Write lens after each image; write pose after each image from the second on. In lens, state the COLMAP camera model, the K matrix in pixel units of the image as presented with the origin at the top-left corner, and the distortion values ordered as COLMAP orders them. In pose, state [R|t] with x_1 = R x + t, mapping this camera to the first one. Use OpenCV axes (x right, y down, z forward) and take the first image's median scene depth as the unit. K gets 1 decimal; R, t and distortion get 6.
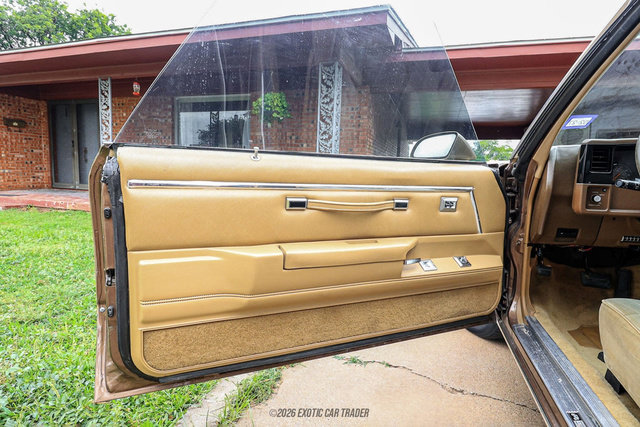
lens RADIAL K [[344.5, 0, 320.0], [0, 344.5, 213.5], [0, 0, 1]] dist [0.004519, 0.000823]
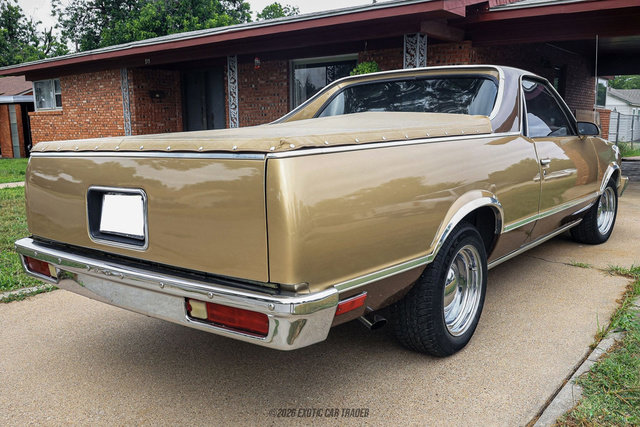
lens RADIAL K [[590.7, 0, 320.0], [0, 590.7, 213.5], [0, 0, 1]] dist [-0.038614, 0.008663]
pose [[0.932399, 0.011857, -0.361236, 0.357999], [0.001573, 0.999319, 0.036862, 0.060016], [0.361427, -0.034938, 0.931746, -0.730818]]
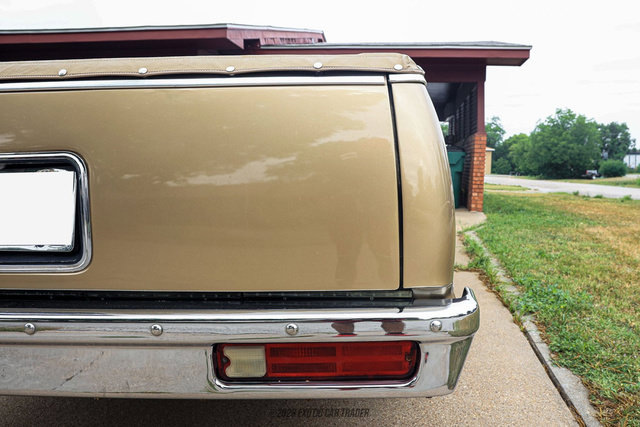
lens RADIAL K [[519.6, 0, 387.8], [0, 519.6, 229.8], [0, 0, 1]] dist [-0.009739, -0.152075]
pose [[0.967828, -0.057862, 0.244870, 0.171200], [0.055049, 0.998316, 0.018324, 0.086580], [-0.245518, -0.004255, 0.969383, -0.606383]]
